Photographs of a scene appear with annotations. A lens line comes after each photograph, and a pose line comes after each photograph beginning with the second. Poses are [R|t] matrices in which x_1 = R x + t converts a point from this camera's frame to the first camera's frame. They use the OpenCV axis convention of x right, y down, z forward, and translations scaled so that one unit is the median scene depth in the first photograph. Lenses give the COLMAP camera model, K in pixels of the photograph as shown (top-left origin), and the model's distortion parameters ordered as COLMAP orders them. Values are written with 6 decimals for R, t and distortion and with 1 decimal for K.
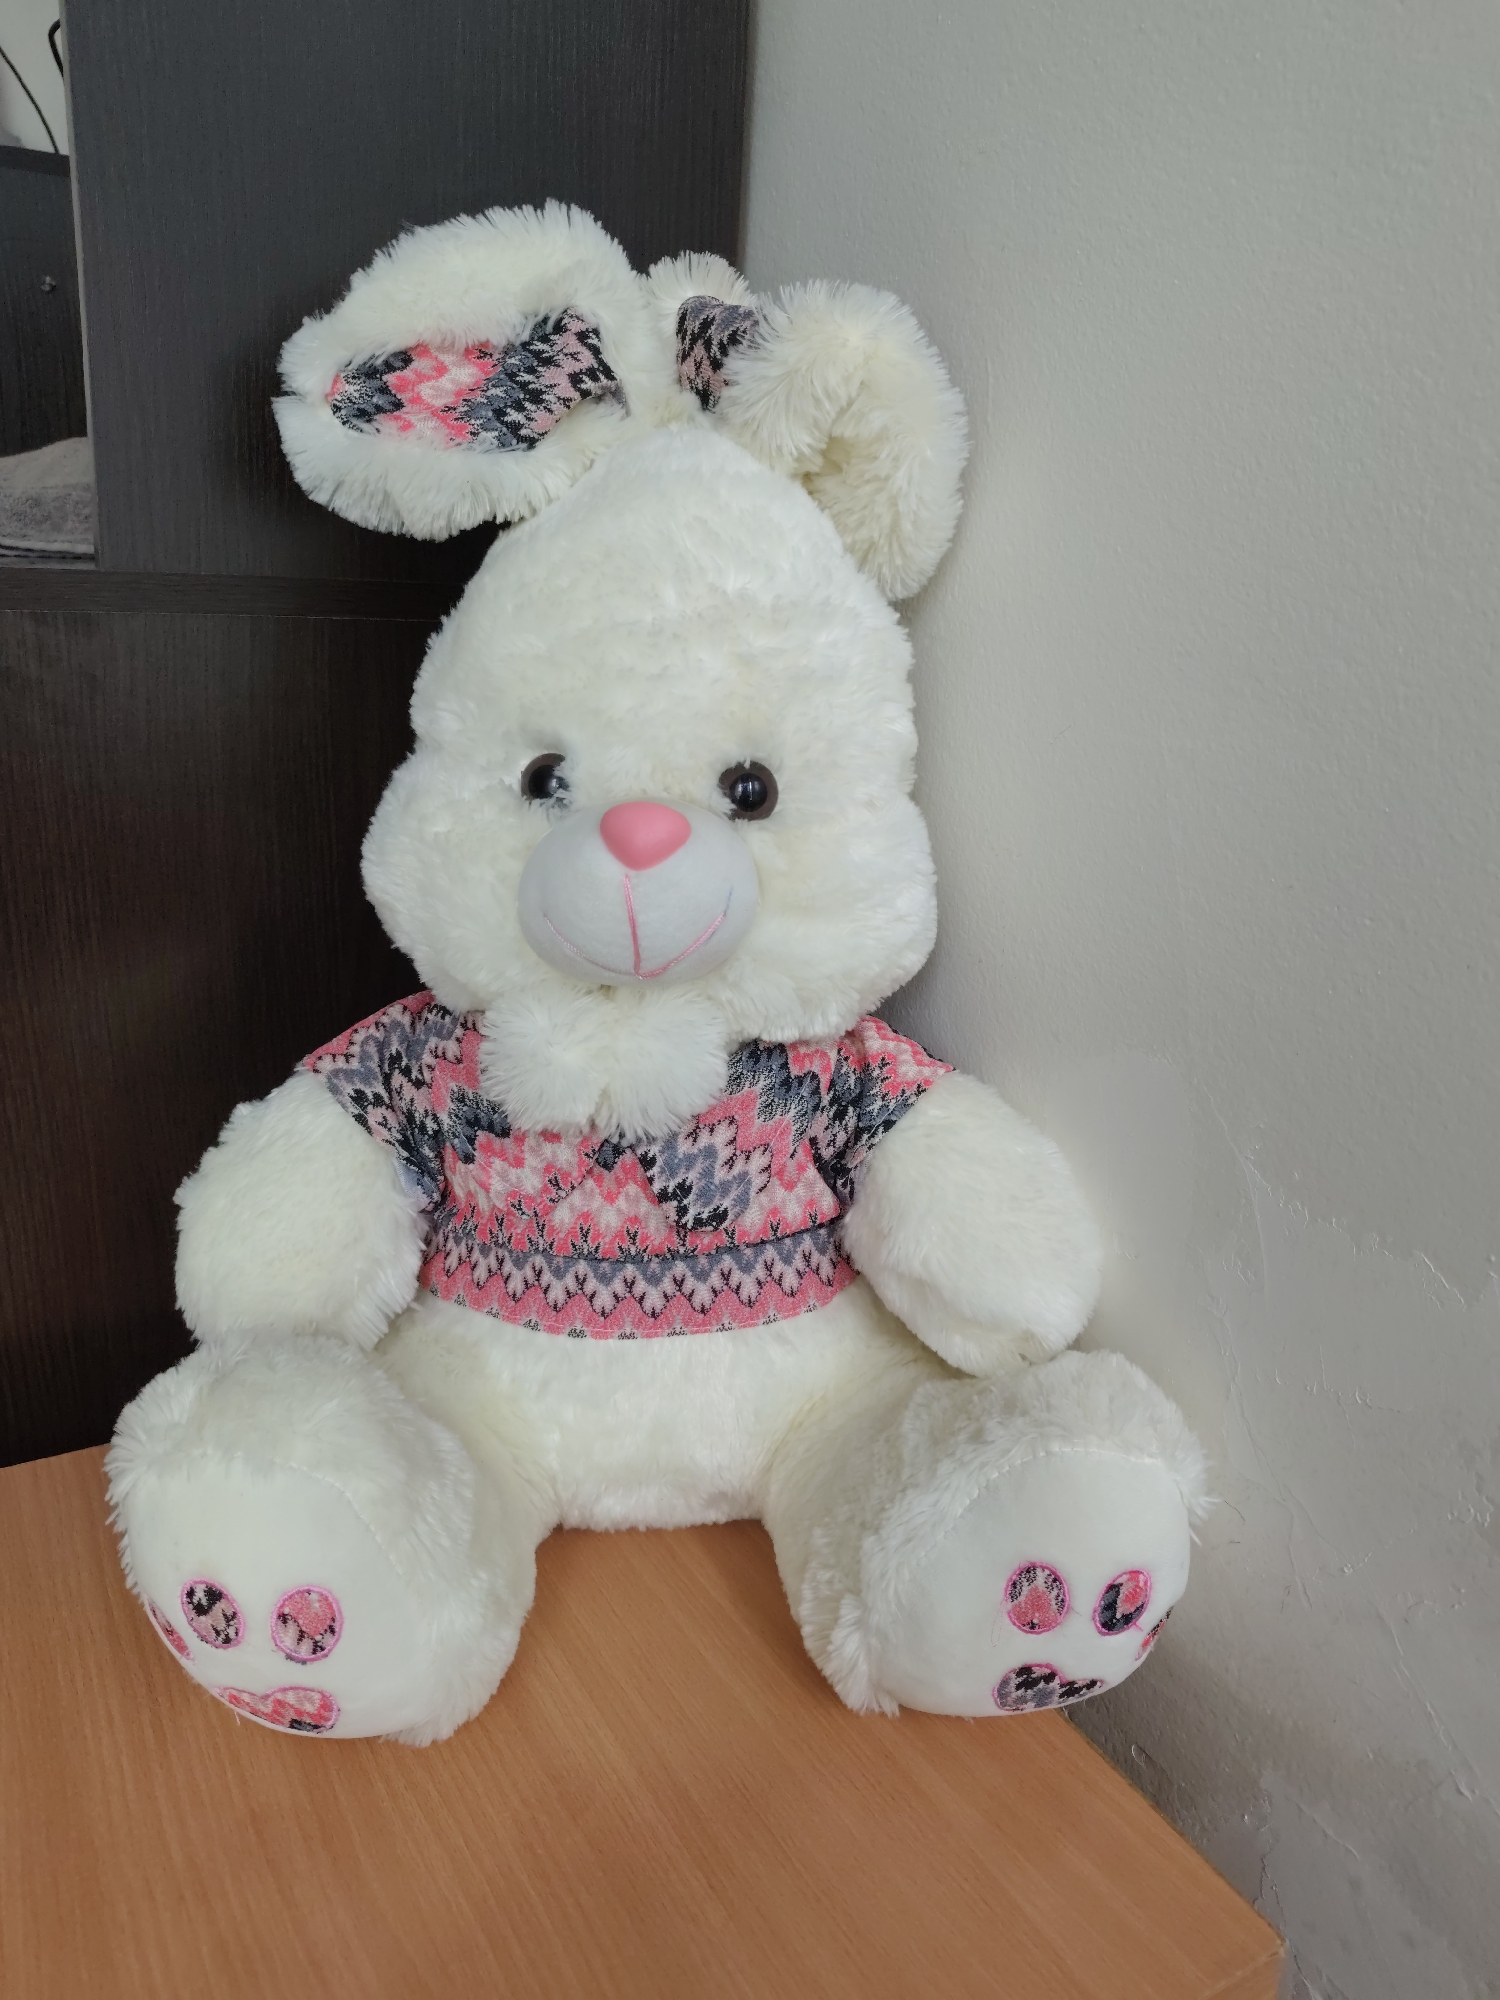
lens RADIAL K [[1409.1, 0, 755.3], [0, 1409.1, 997.9], [0, 0, 1]] dist [-0.012900, 0.006227]
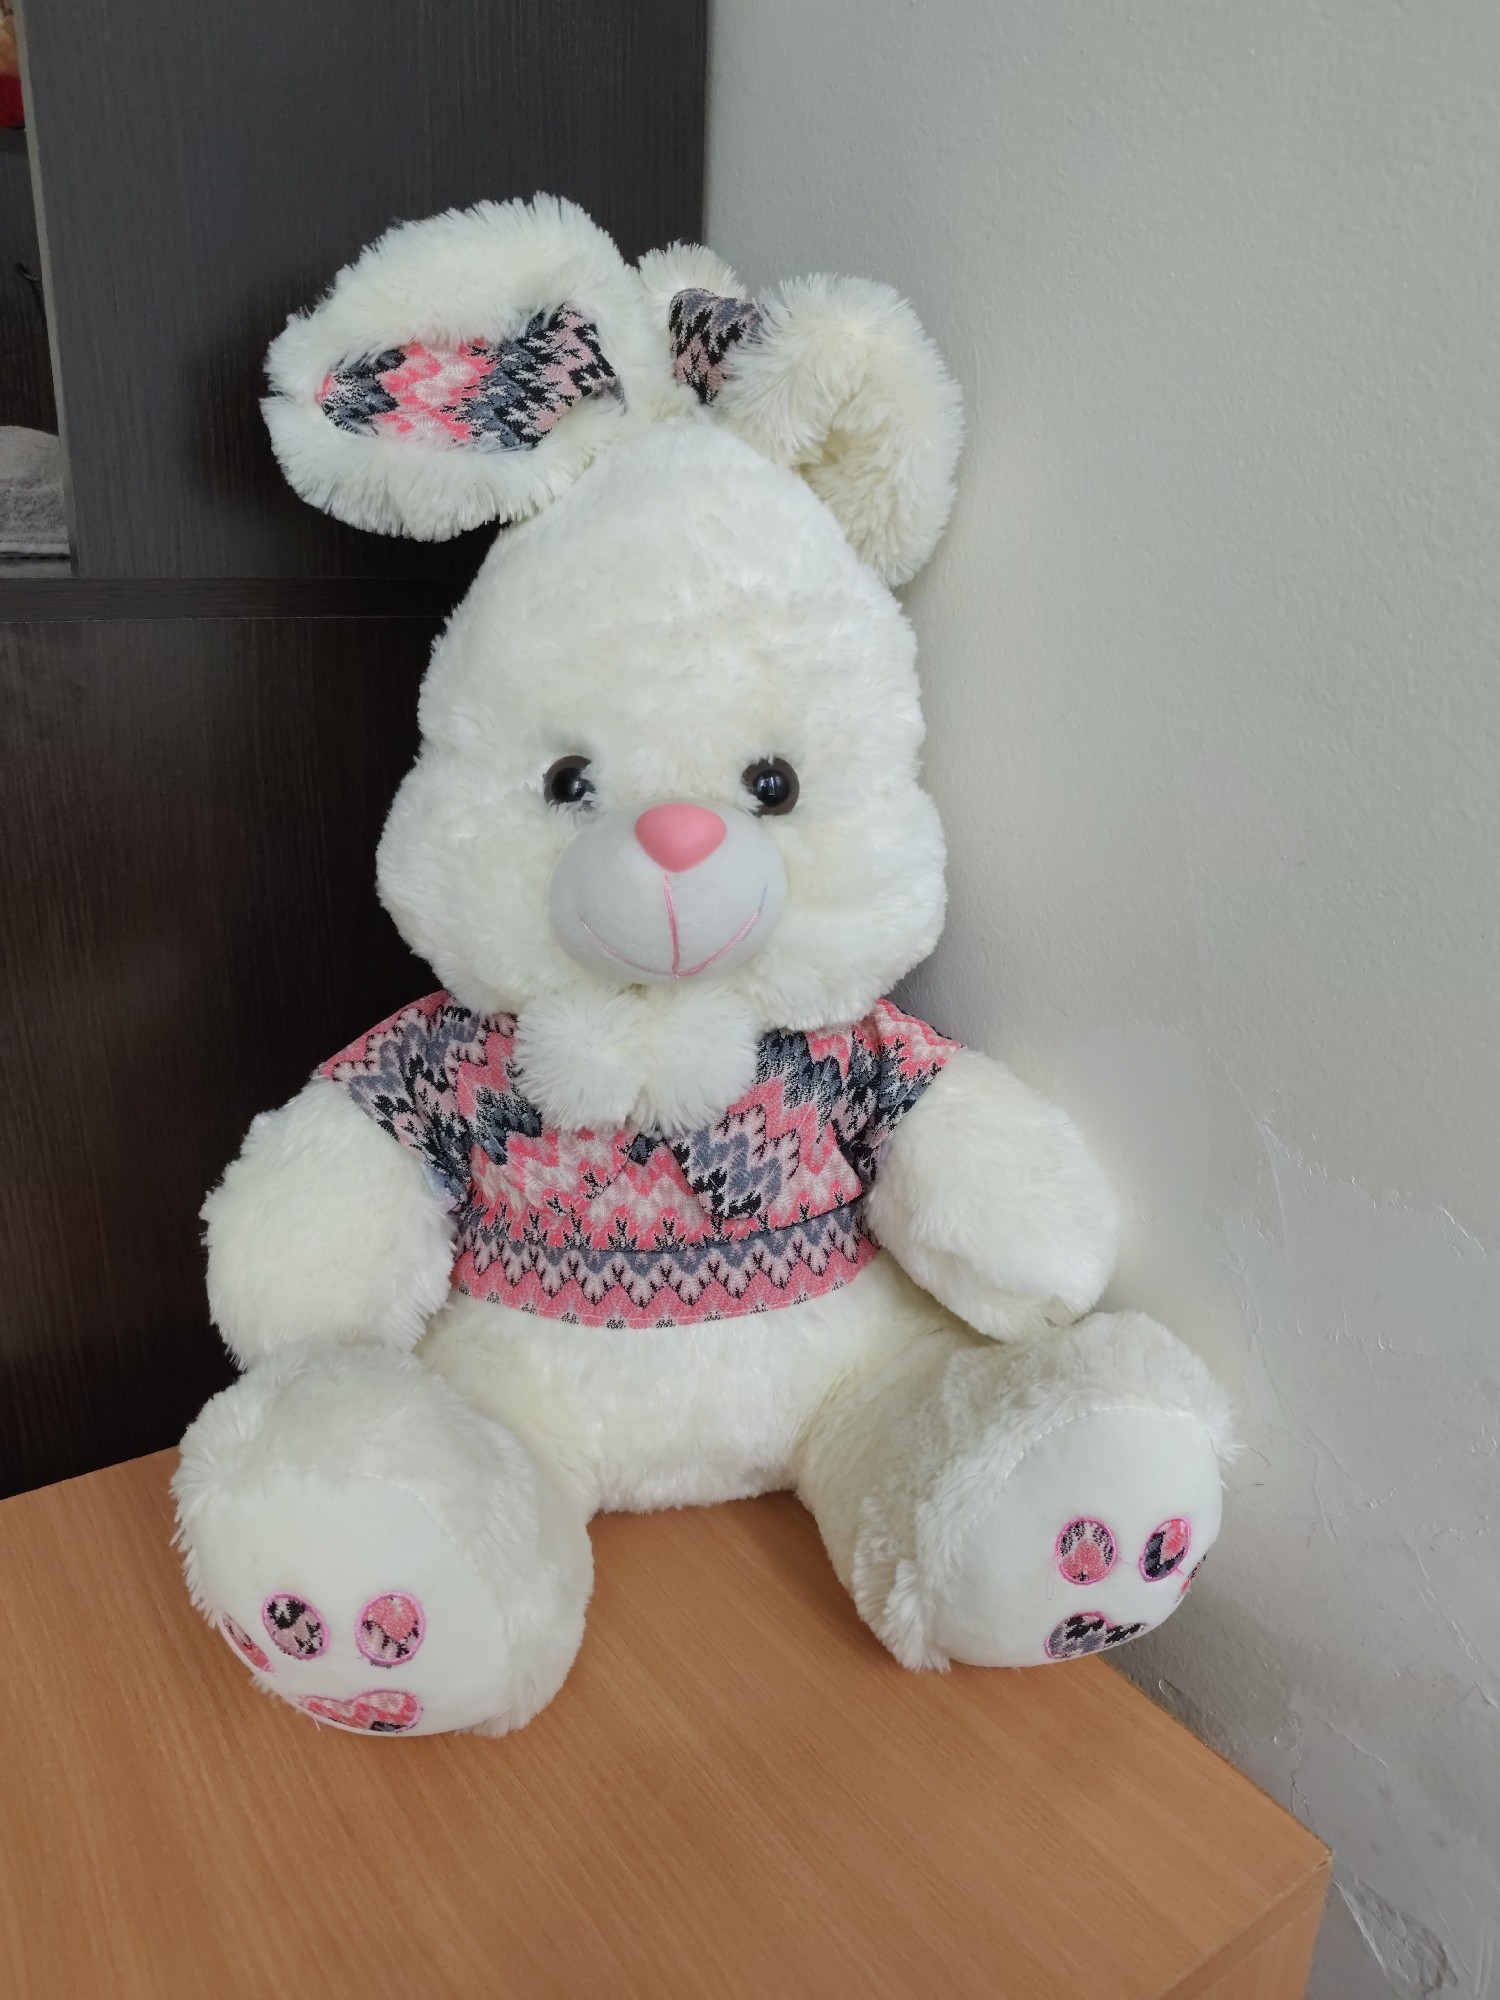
lens RADIAL K [[1409.1, 0, 741.5], [0, 1409.1, 1000.5], [0, 0, 1]] dist [-0.012900, 0.006227]
pose [[0.996804, -0.045860, 0.065415, -0.095797], [0.043662, 0.998446, 0.034638, -0.027970], [-0.066902, -0.031671, 0.997257, -0.014660]]
